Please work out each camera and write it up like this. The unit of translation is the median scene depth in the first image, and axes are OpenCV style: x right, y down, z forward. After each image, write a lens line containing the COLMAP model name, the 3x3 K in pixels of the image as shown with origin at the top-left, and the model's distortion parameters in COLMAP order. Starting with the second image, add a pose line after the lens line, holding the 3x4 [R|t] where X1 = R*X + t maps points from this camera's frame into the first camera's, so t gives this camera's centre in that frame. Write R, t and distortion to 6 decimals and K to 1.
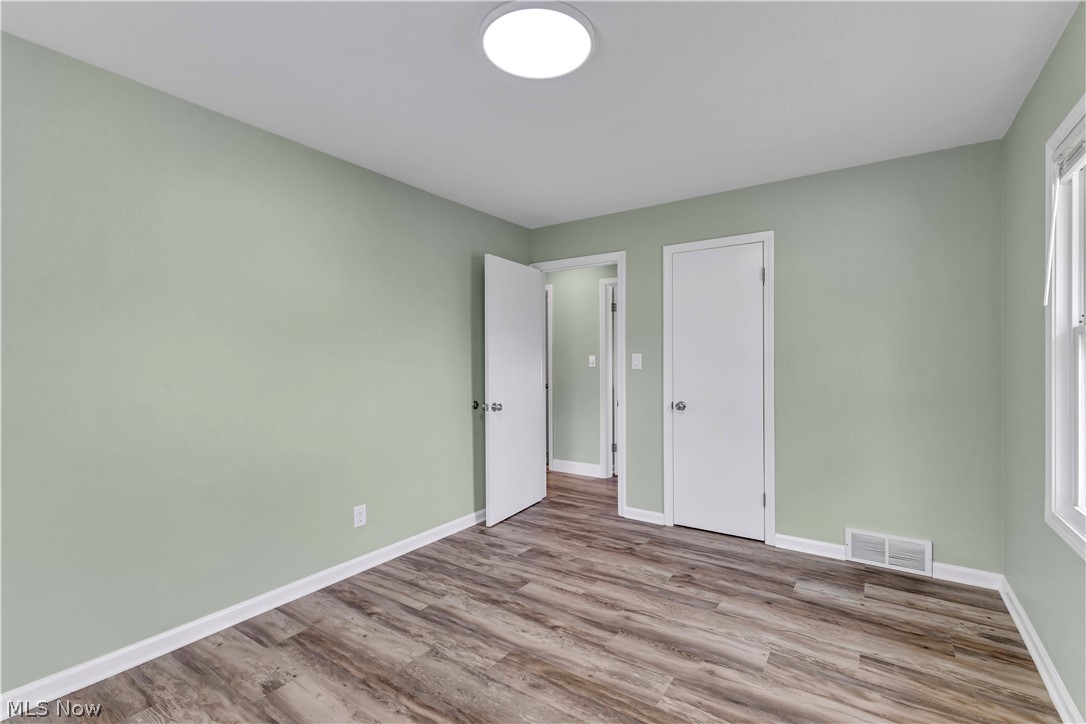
lens RADIAL K [[480.3, 0, 548.9], [0, 480.3, 366.0], [0, 0, 1]] dist [0.009216, -0.002080]
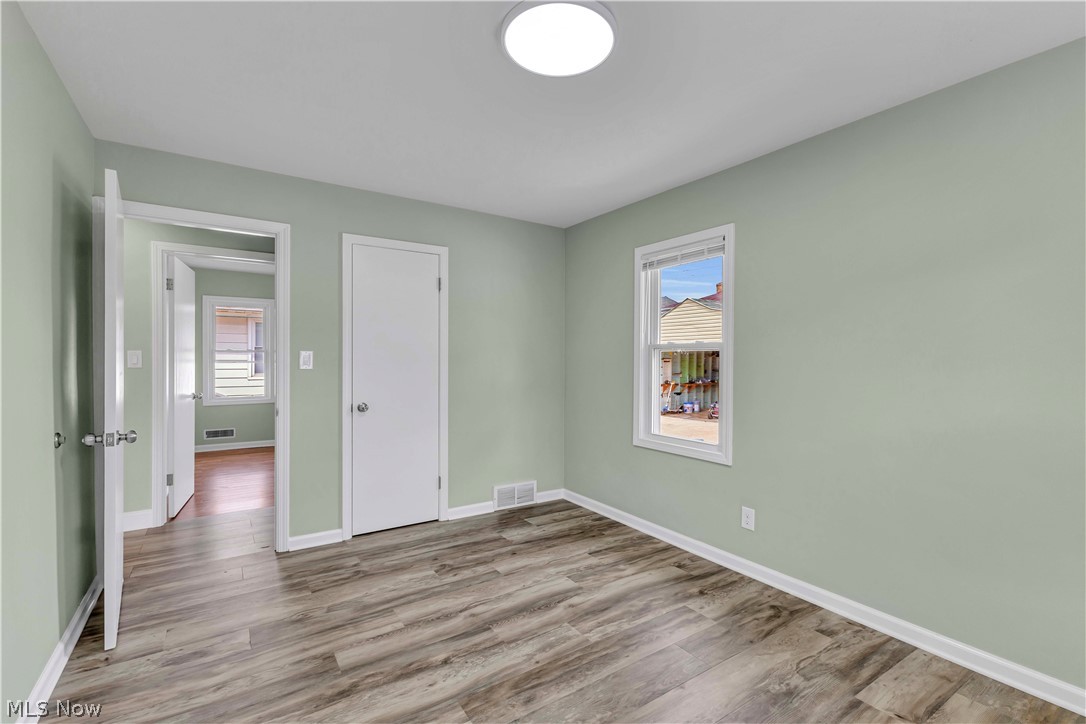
lens RADIAL K [[480.3, 0, 538.9], [0, 480.3, 361.0], [0, 0, 1]] dist [0.009216, -0.002080]
pose [[0.393015, 0.004160, 0.919522, -0.678559], [0.008848, 0.999926, -0.008305, 0.005678], [-0.919489, 0.011400, 0.392950, 0.459860]]
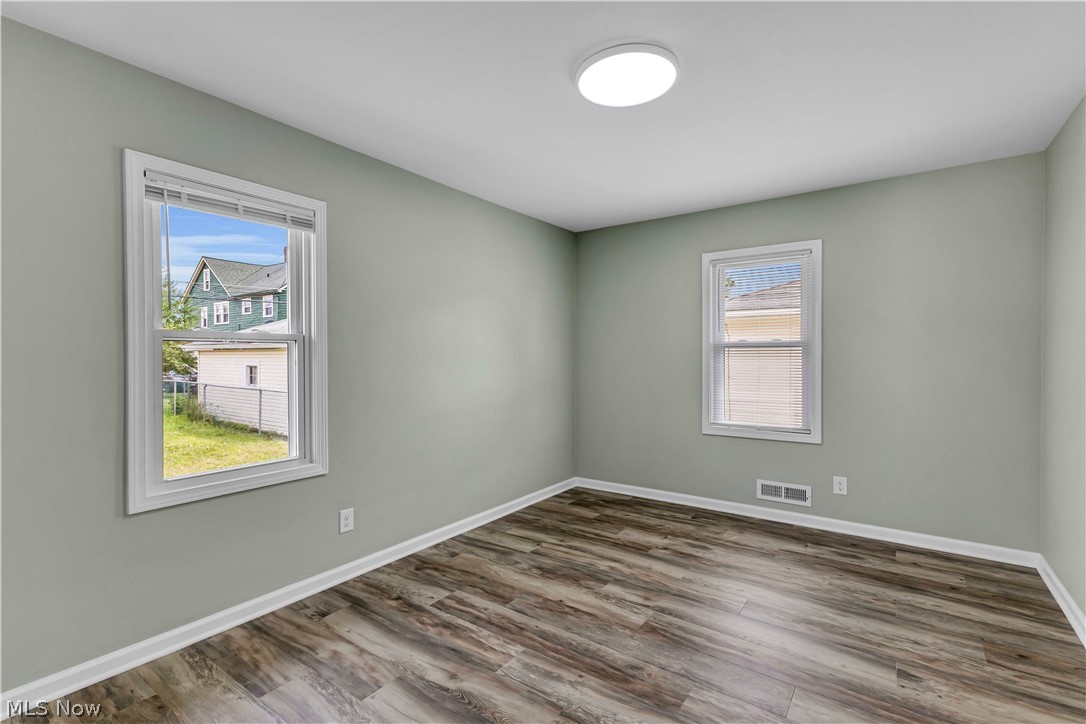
lens RADIAL K [[480.3, 0, 534.7], [0, 480.3, 352.3], [0, 0, 1]] dist [0.009216, -0.002080]
pose [[-0.998520, 0.010756, 0.053318, 0.094043], [0.010887, 0.999938, 0.002155, -0.004489], [-0.053292, 0.002732, -0.998575, 1.543888]]
